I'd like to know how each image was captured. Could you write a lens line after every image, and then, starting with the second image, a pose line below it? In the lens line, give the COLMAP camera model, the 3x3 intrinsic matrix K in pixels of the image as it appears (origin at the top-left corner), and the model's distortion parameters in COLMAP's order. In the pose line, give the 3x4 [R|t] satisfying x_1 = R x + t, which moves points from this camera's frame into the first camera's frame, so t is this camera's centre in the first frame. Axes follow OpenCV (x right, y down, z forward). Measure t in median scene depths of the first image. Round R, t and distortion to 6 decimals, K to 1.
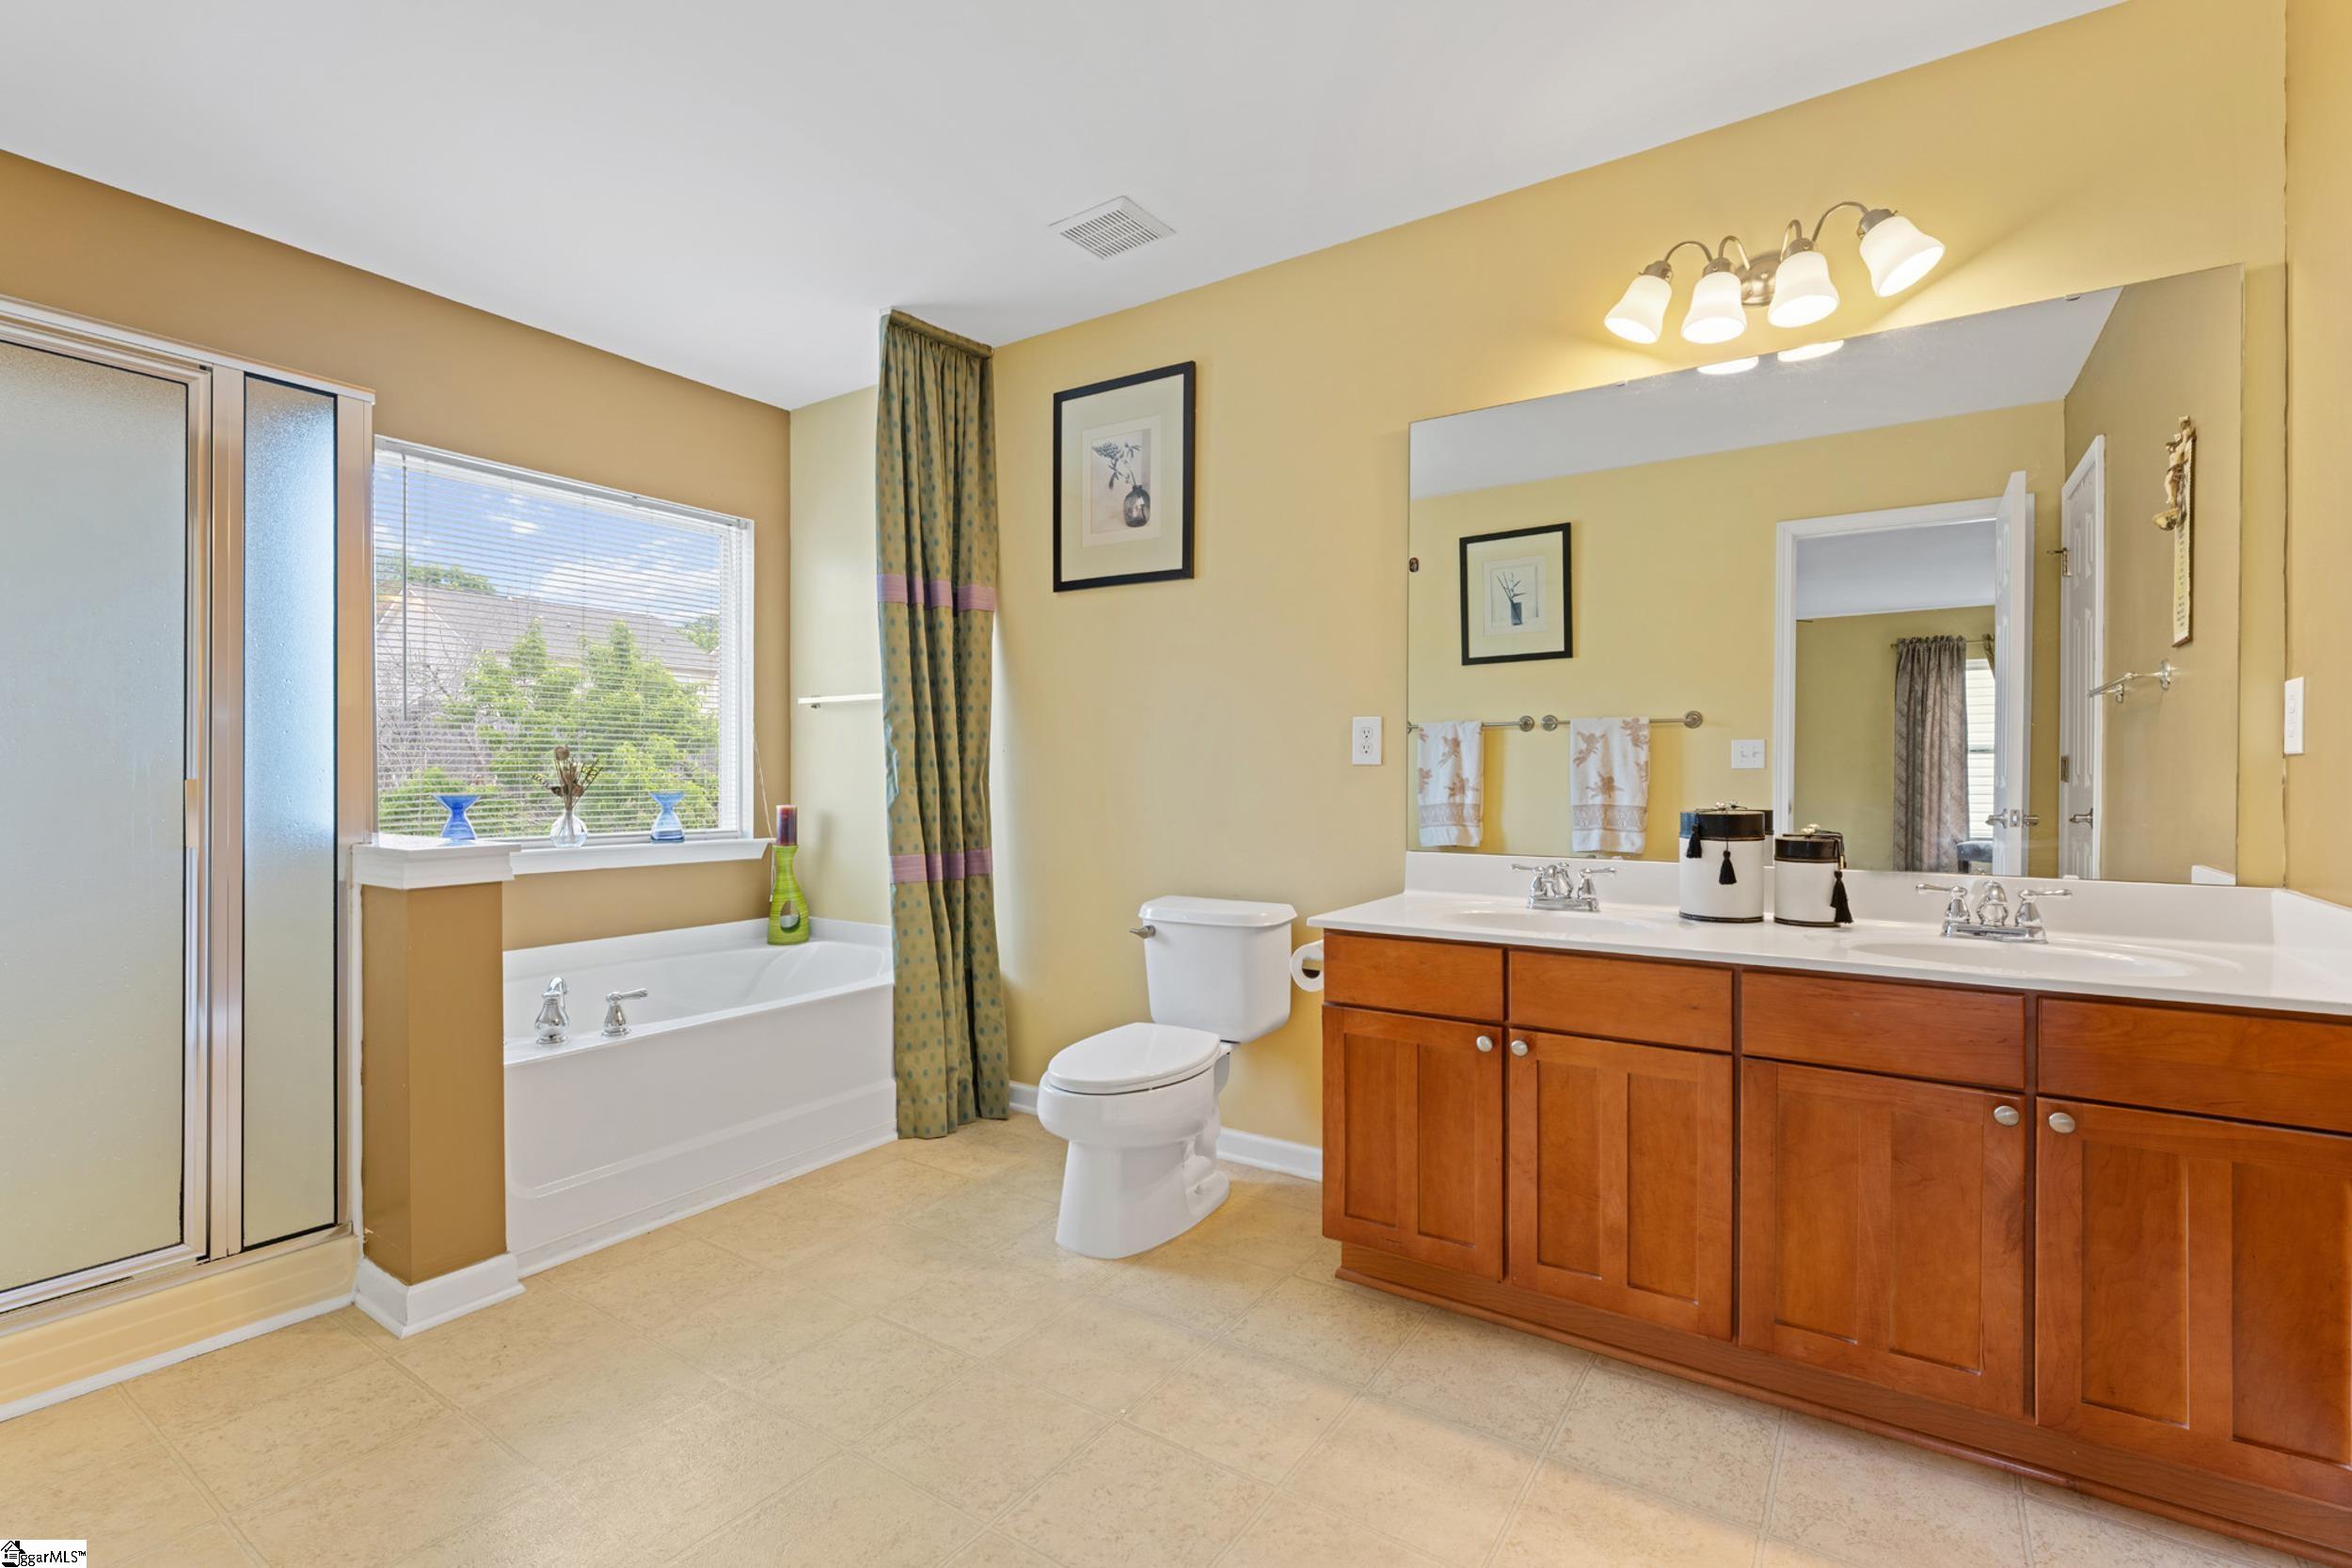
lens RADIAL K [[1073.6, 0, 1180.3], [0, 1073.6, 783.7], [0, 0, 1]] dist [0.002831, -0.000100]
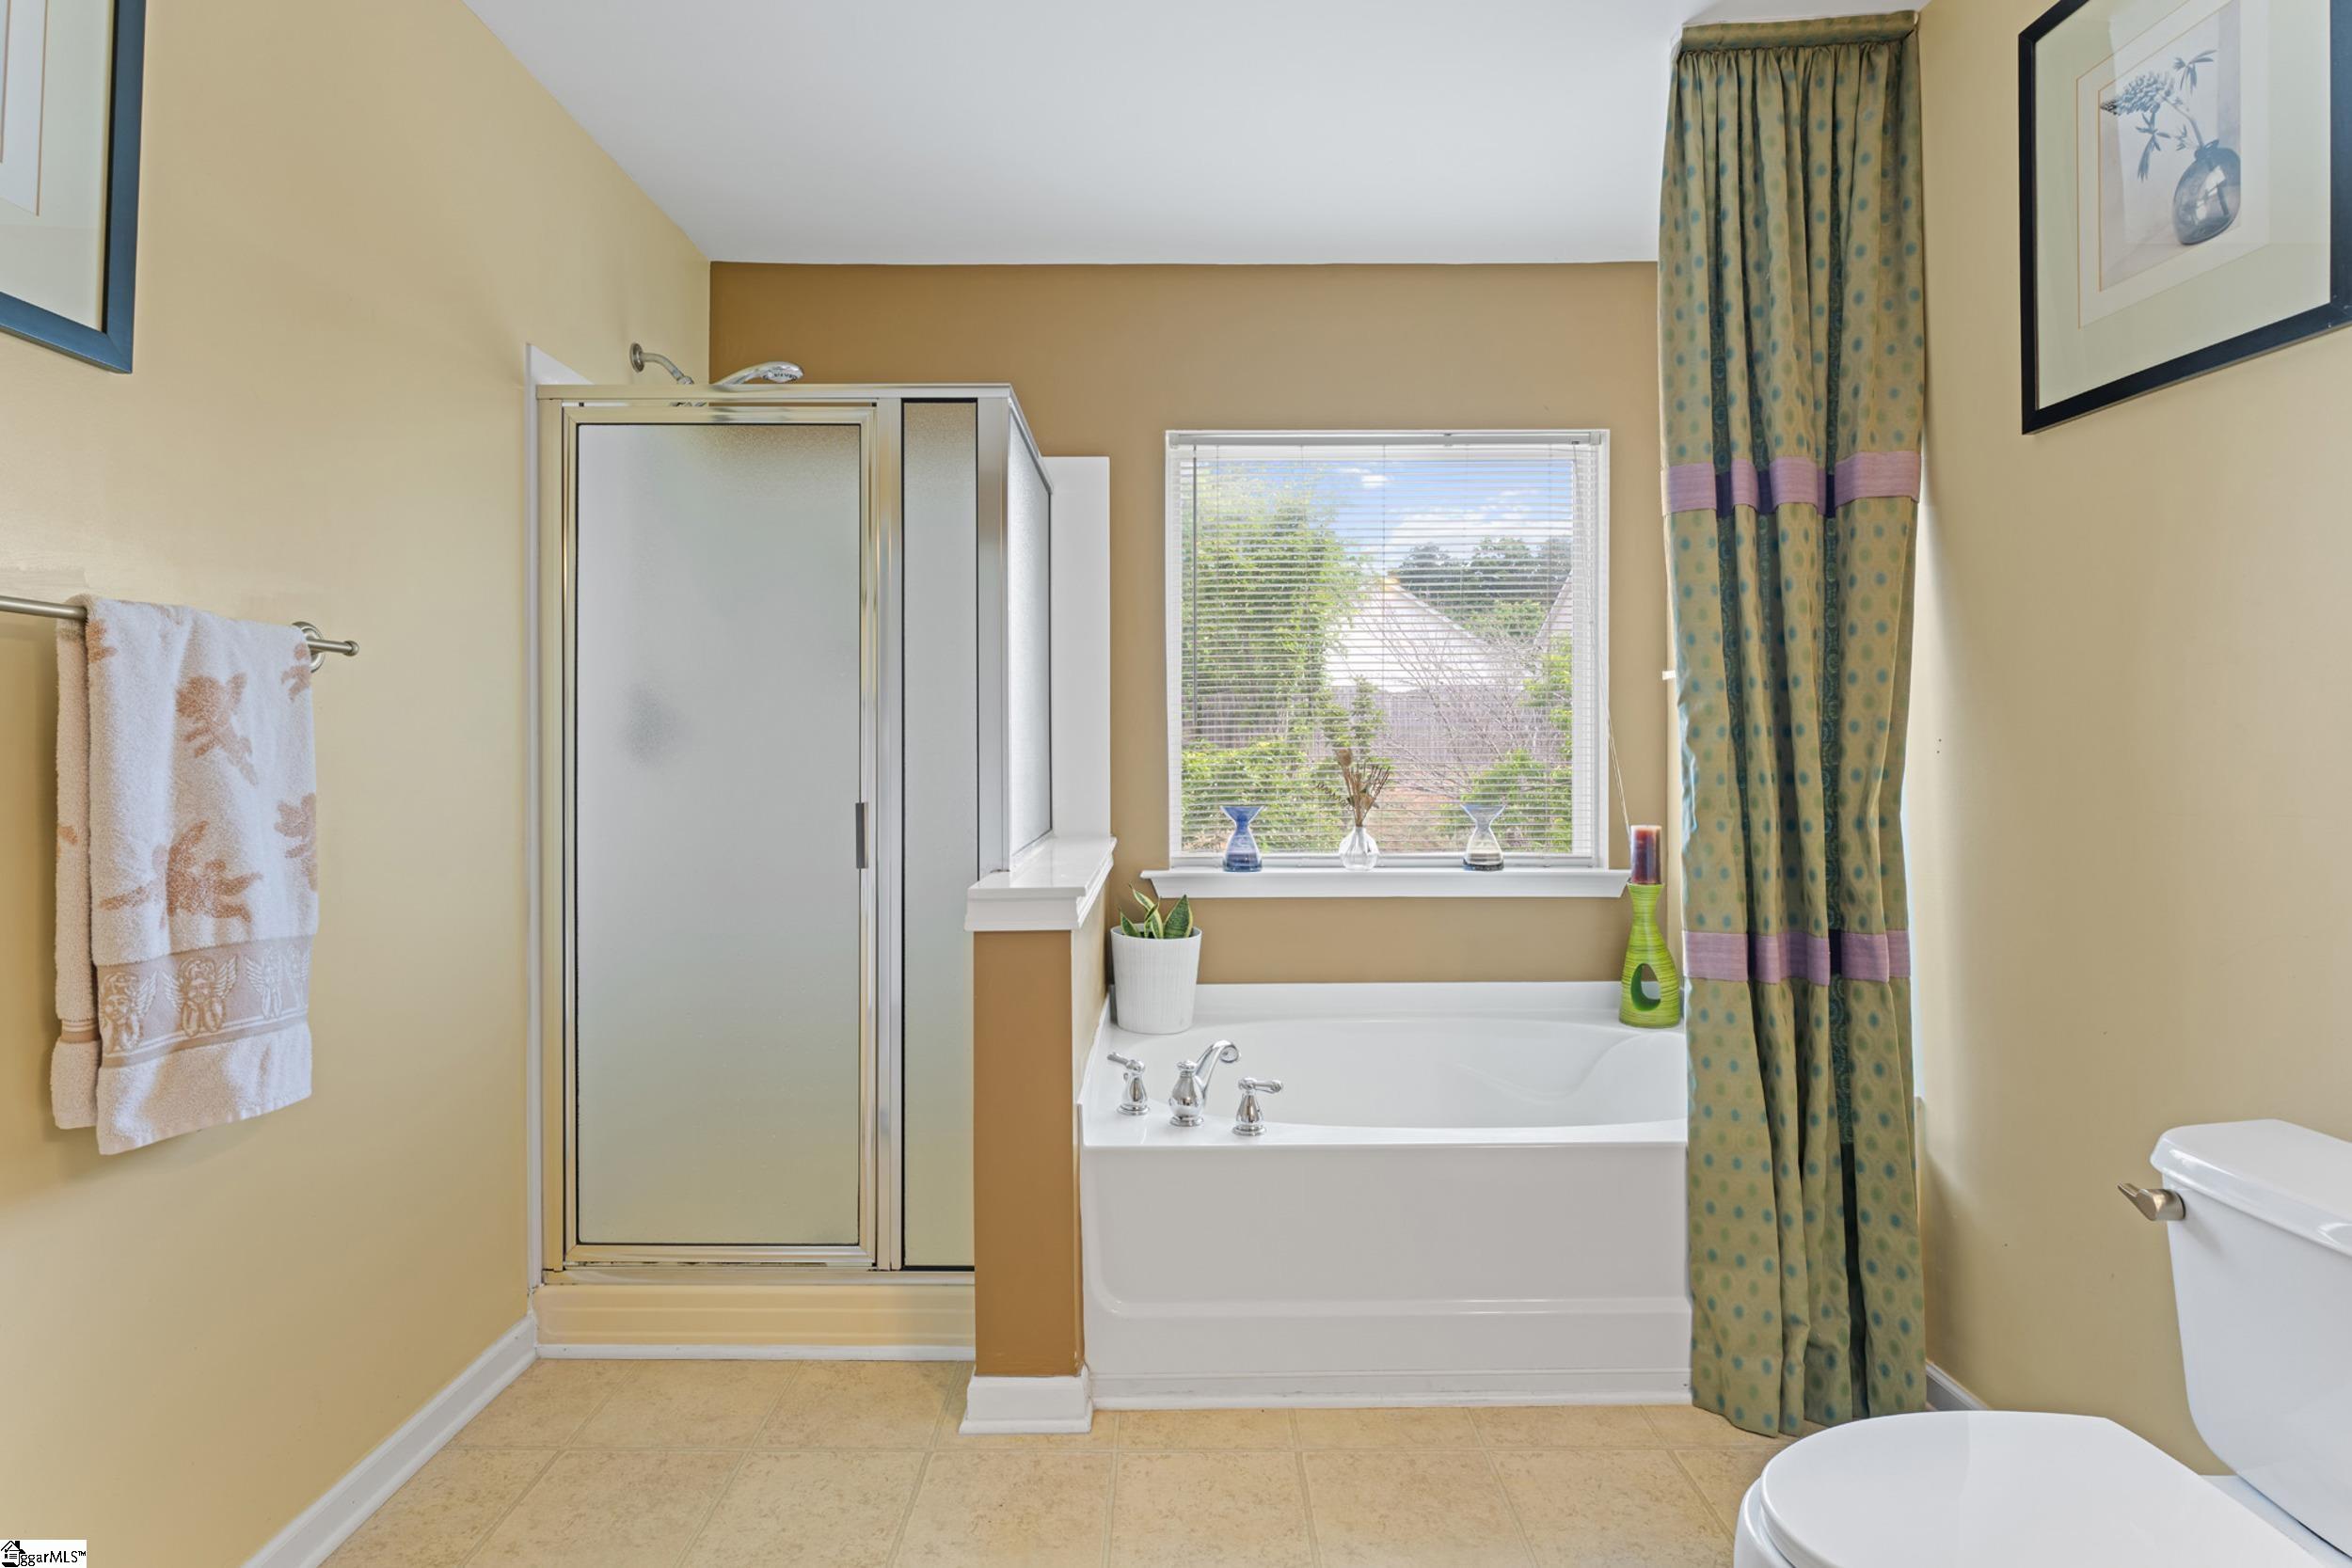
lens RADIAL K [[1172.9, 0, 1183.3], [0, 1172.9, 752.3], [0, 0, 1]] dist [-0.002946, 0.001068]
pose [[0.553272, -0.000290, -0.833001, 0.123153], [-0.000254, 1.000000, -0.000517, -0.032623], [0.833001, 0.000498, 0.553272, 0.393247]]
